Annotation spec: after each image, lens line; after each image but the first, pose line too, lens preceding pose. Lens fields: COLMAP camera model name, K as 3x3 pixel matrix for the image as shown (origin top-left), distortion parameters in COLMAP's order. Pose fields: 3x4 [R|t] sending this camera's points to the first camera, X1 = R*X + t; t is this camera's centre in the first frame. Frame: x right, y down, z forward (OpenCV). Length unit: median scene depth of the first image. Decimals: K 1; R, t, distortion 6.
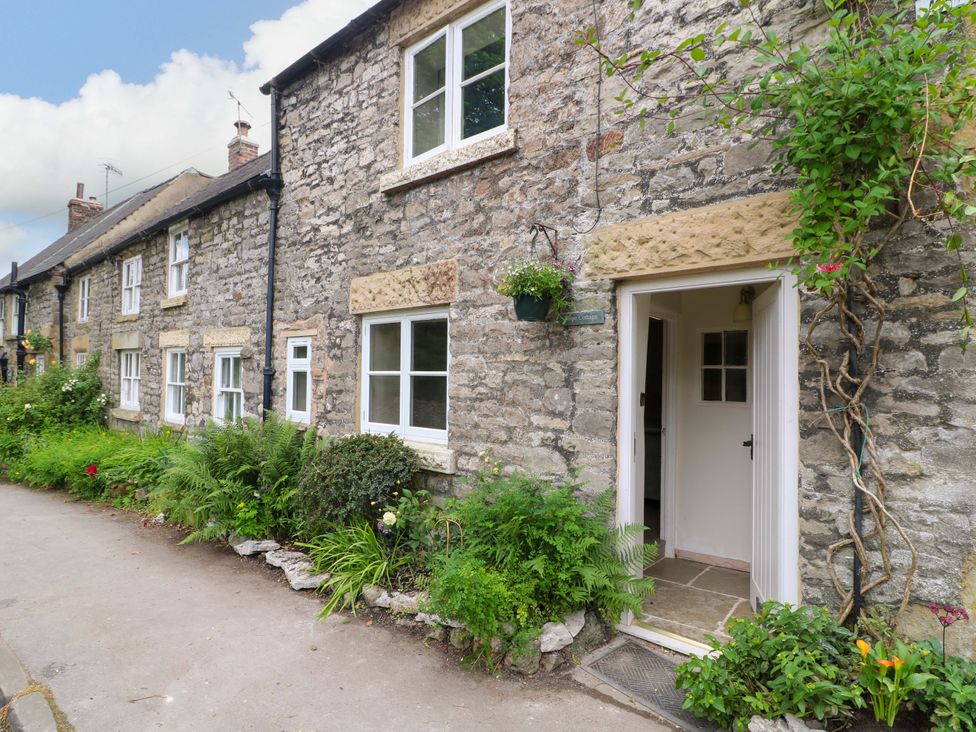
lens RADIAL K [[517.9, 0, 486.5], [0, 517.9, 360.0], [0, 0, 1]] dist [-0.001777, -0.010380]
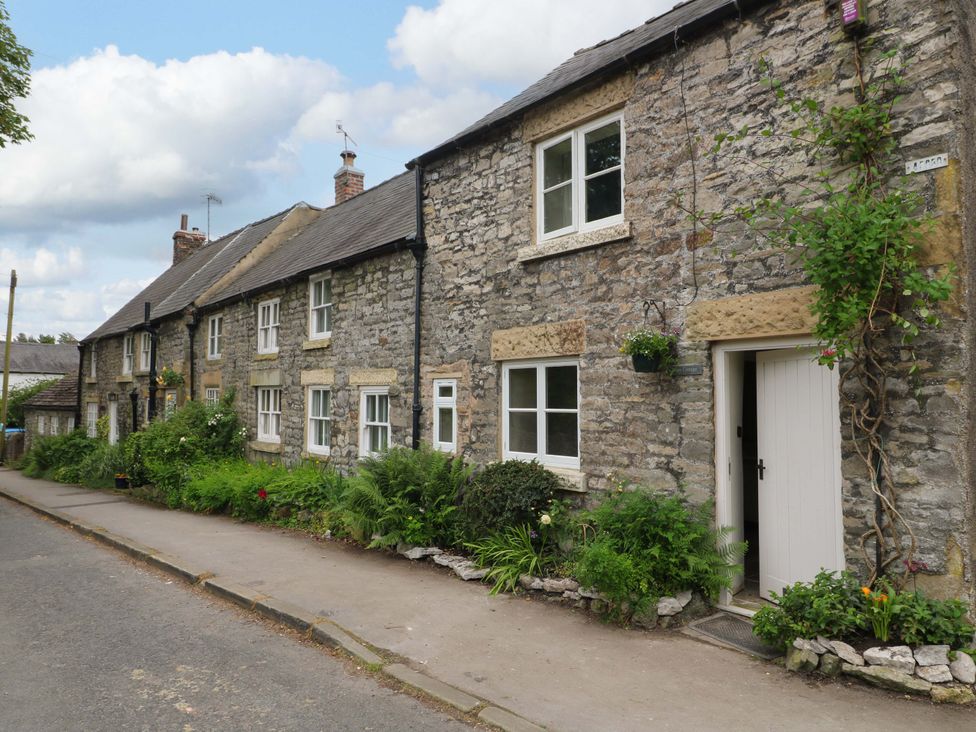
lens RADIAL K [[654.1, 0, 490.3], [0, 654.1, 359.4], [0, 0, 1]] dist [0.003153, -0.005475]
pose [[0.986930, -0.020686, -0.159815, -0.033066], [0.015463, 0.999307, -0.033857, -0.050923], [0.160404, 0.030943, 0.986566, -0.619304]]
